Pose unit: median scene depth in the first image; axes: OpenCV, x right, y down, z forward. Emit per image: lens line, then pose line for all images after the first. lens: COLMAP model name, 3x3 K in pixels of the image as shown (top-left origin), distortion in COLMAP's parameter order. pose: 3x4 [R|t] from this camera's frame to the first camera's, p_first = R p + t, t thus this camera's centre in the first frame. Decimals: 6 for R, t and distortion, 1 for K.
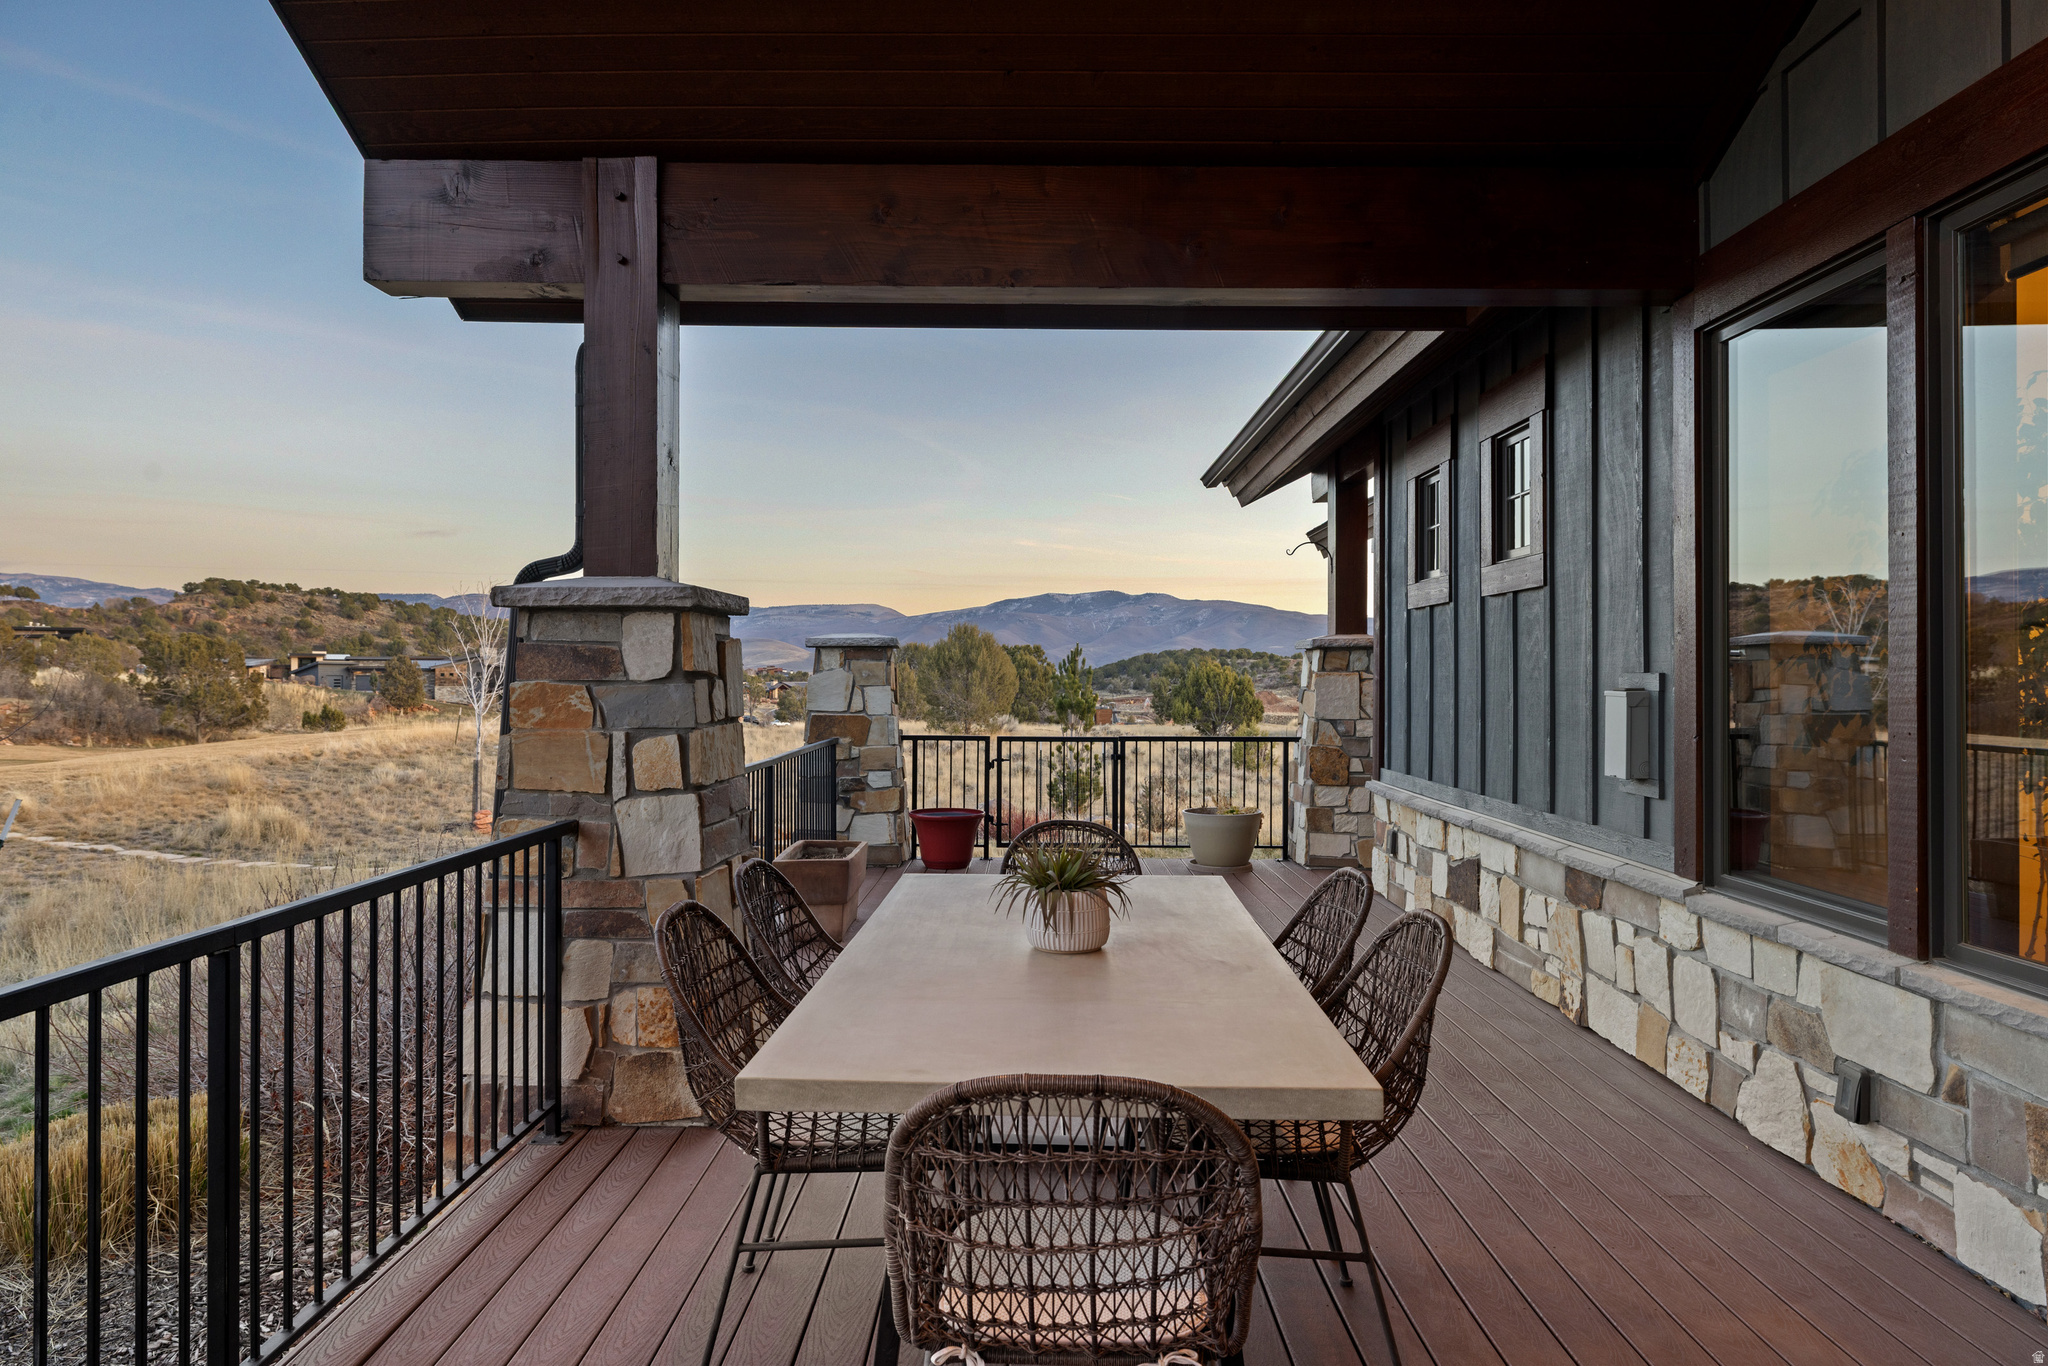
lens RADIAL K [[1245.1, 0, 1024.9], [0, 1245.1, 677.6], [0, 0, 1]] dist [-0.000956, -0.000323]
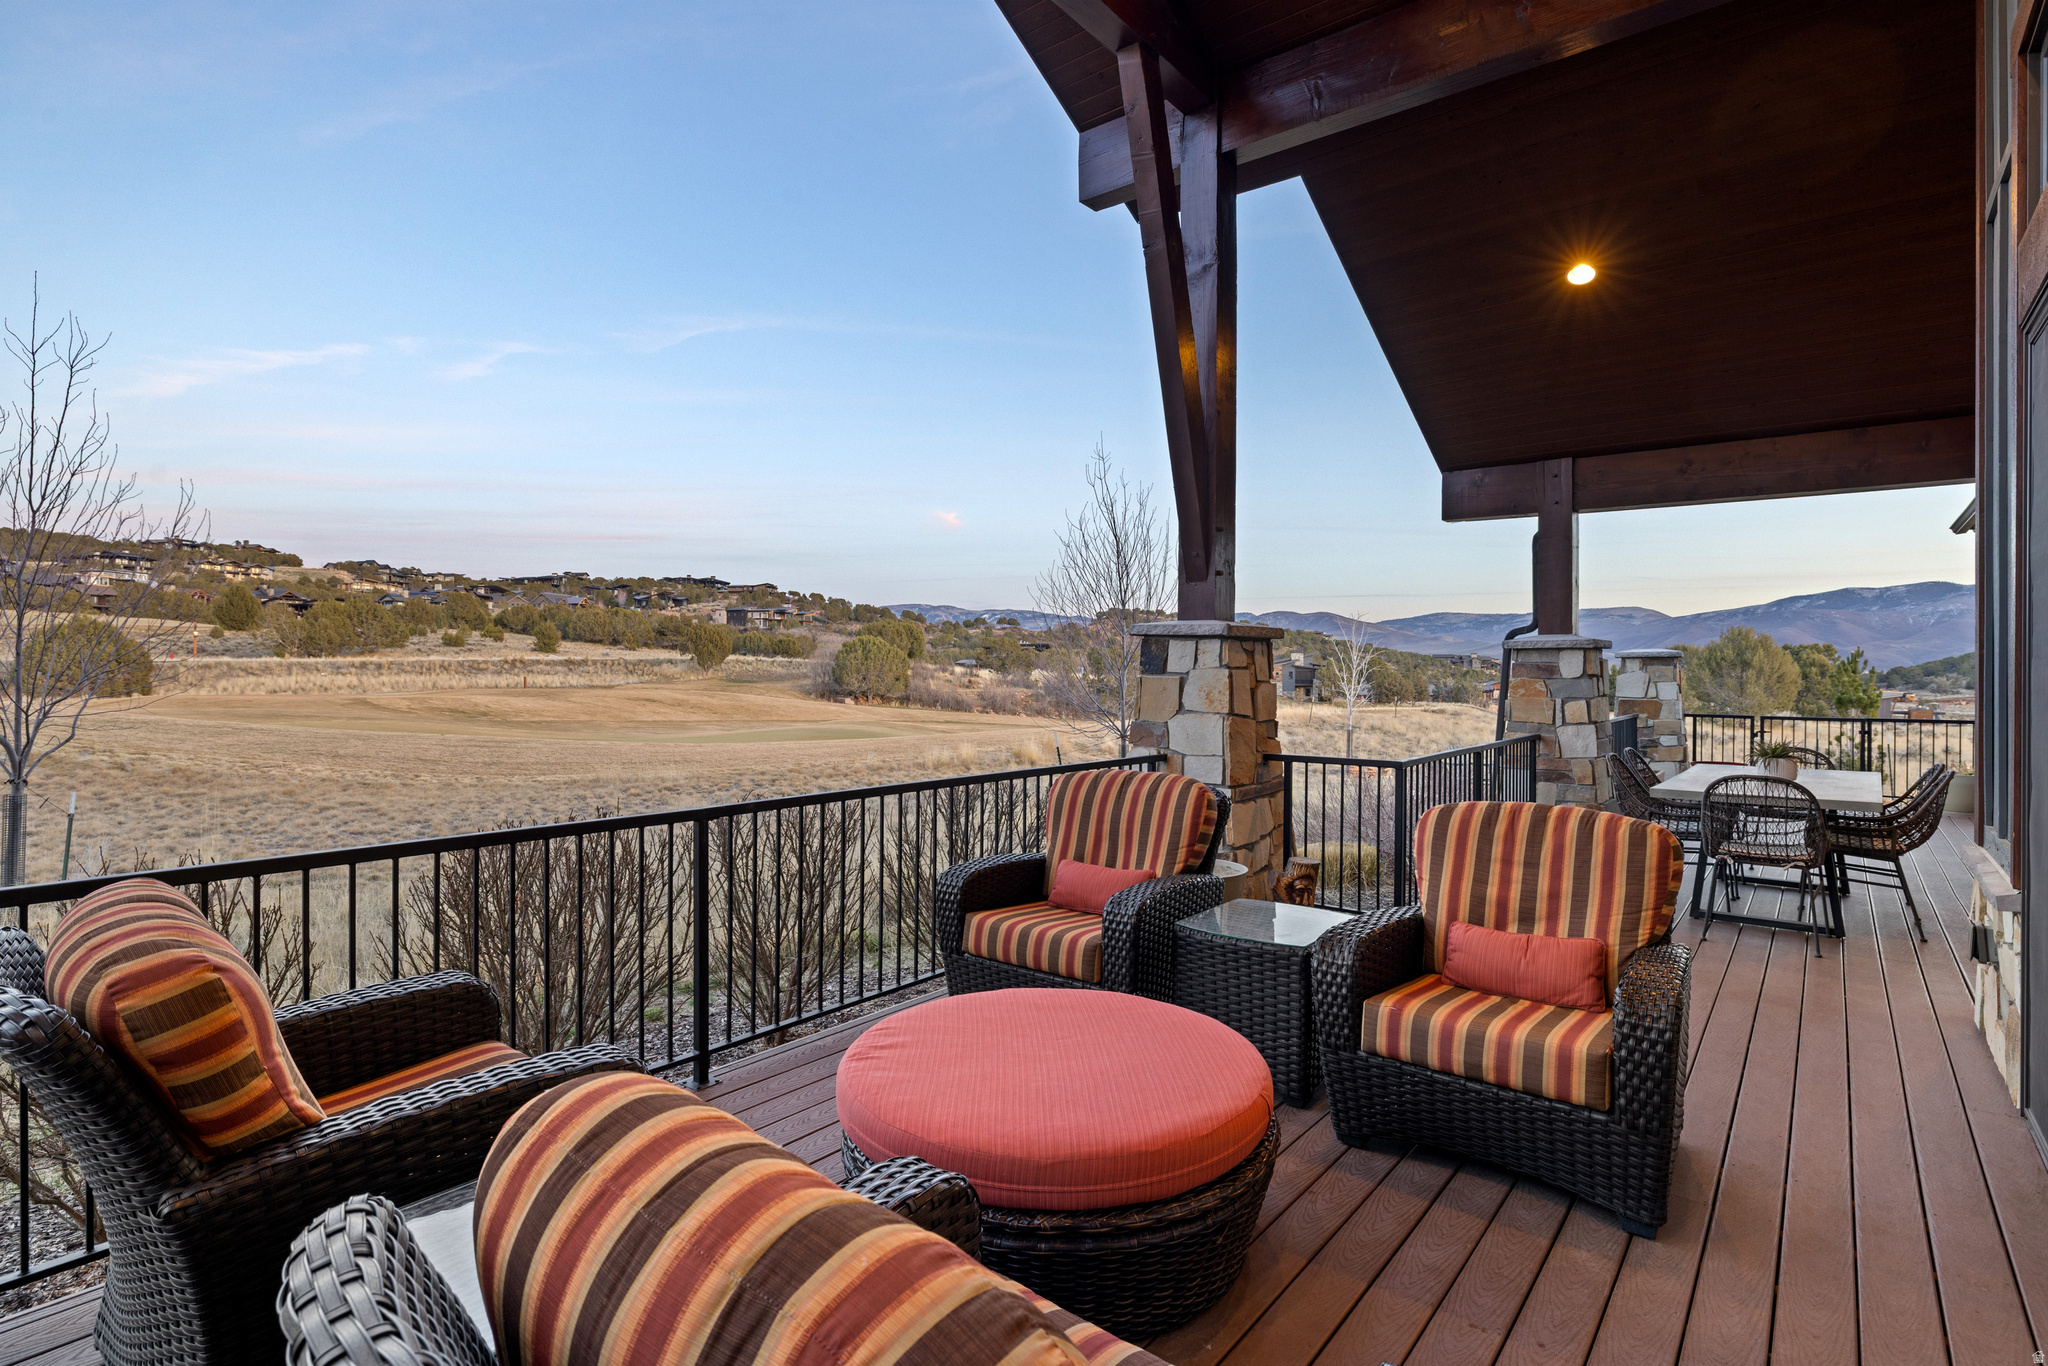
lens RADIAL K [[1014.8, 0, 1022.7], [0, 1014.8, 676.6], [0, 0, 1]] dist [-0.001271, 0.000085]
pose [[0.787542, 0.001217, -0.616260, 0.030236], [-0.000754, 0.999999, 0.001011, -0.000698], [0.616261, -0.000331, 0.787542, -0.500004]]
